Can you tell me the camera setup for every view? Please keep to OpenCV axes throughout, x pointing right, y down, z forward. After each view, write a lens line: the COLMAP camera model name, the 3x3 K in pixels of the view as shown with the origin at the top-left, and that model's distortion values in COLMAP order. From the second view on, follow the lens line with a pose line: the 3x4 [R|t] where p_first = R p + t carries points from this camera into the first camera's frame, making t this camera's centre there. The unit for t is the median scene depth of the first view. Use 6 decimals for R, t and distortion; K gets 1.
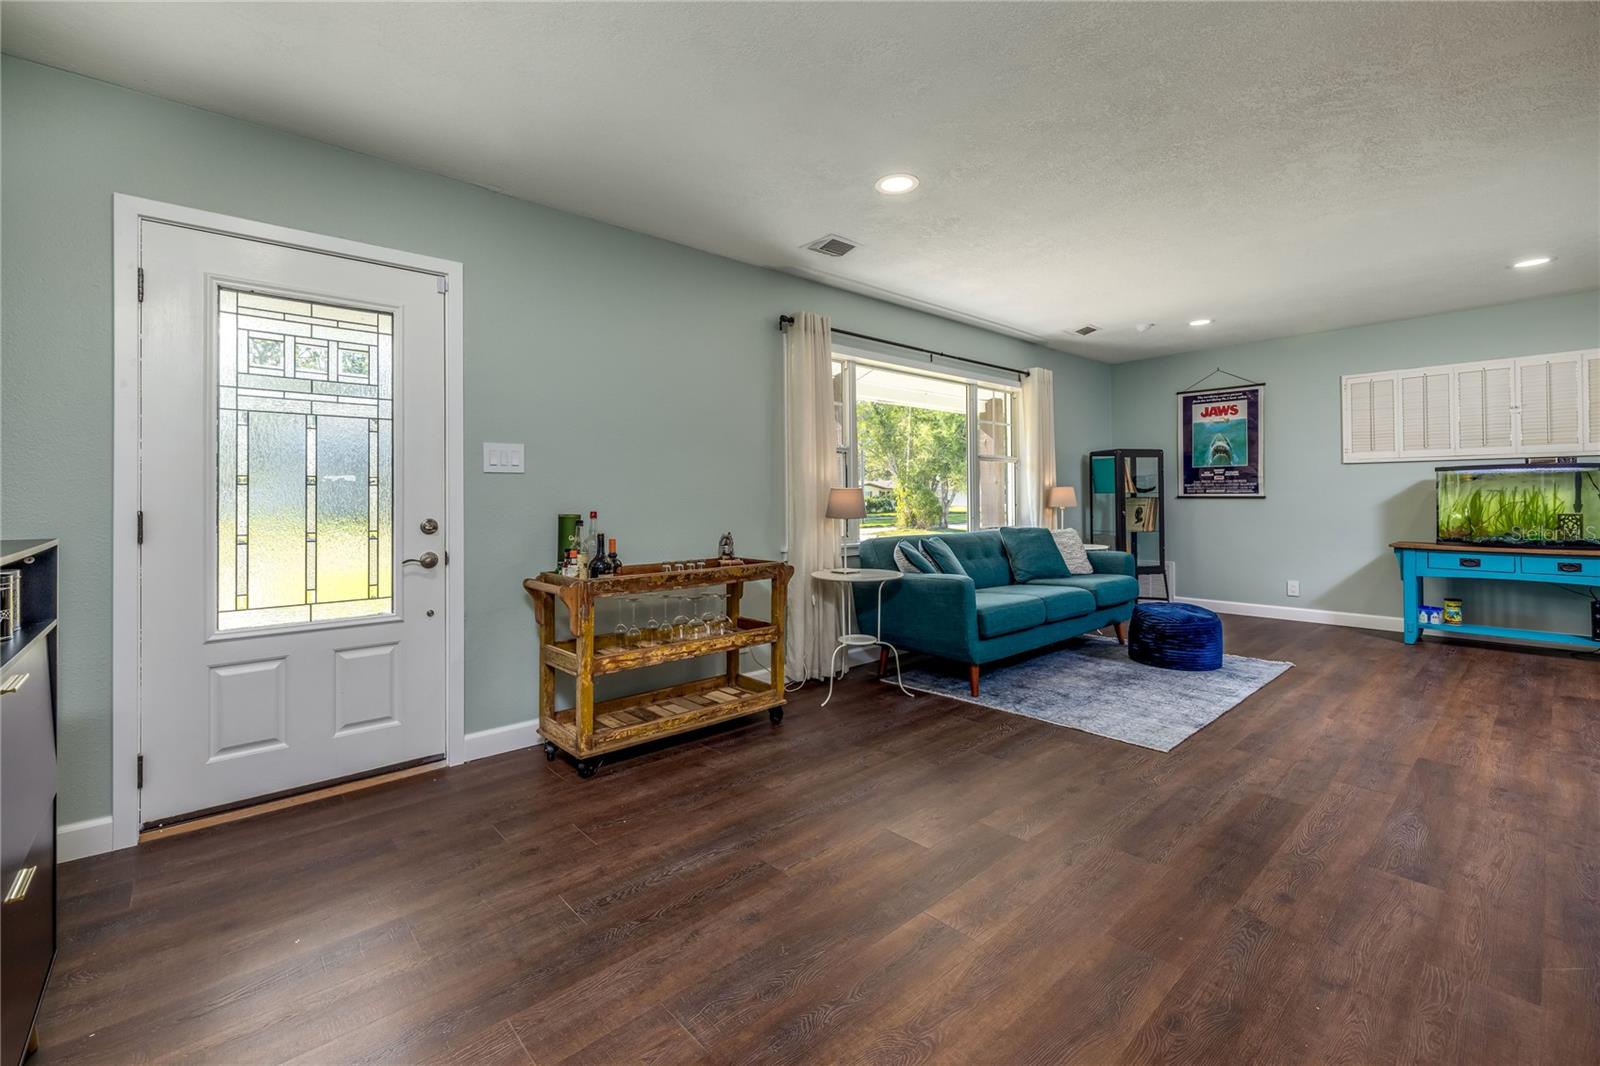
lens RADIAL K [[681.7, 0, 785.1], [0, 681.7, 496.4], [0, 0, 1]] dist [-0.000712, -0.000033]
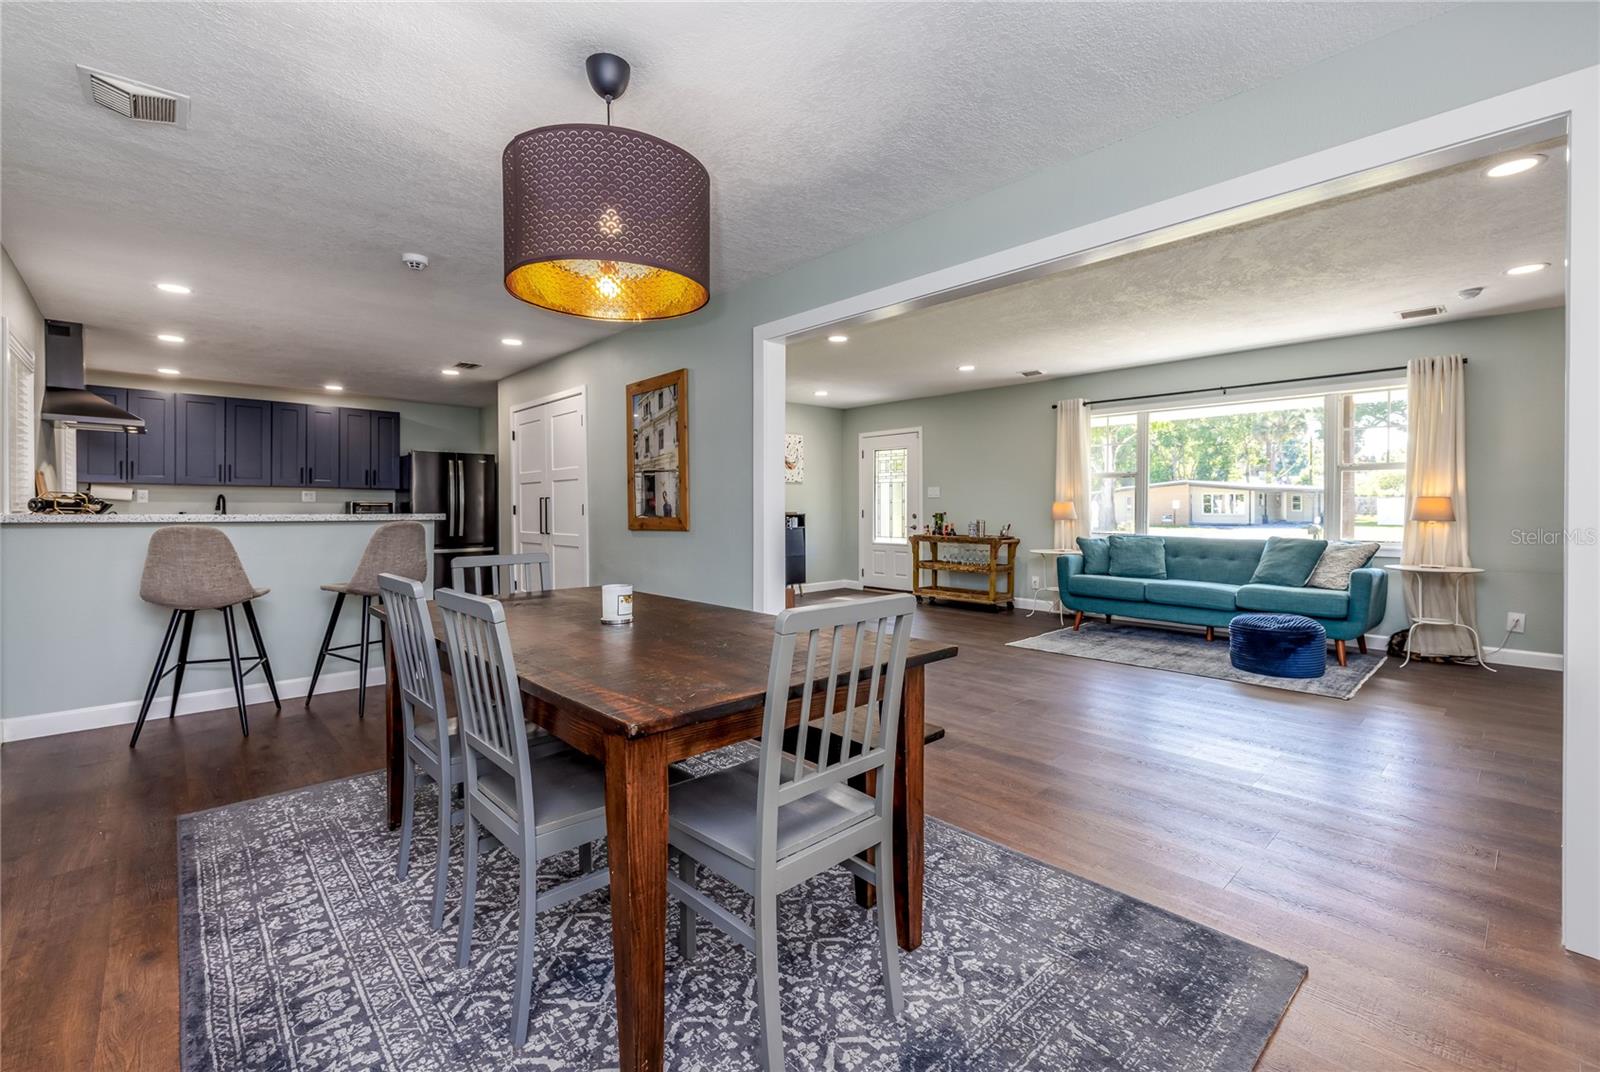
lens RADIAL K [[681.7, 0, 785.1], [0, 681.7, 499.4], [0, 0, 1]] dist [-0.000712, -0.000033]
pose [[0.020624, -0.010299, -0.999734, 2.450583], [0.006862, 0.999925, -0.010159, -0.003145], [0.999764, -0.006650, 0.020693, 0.351369]]
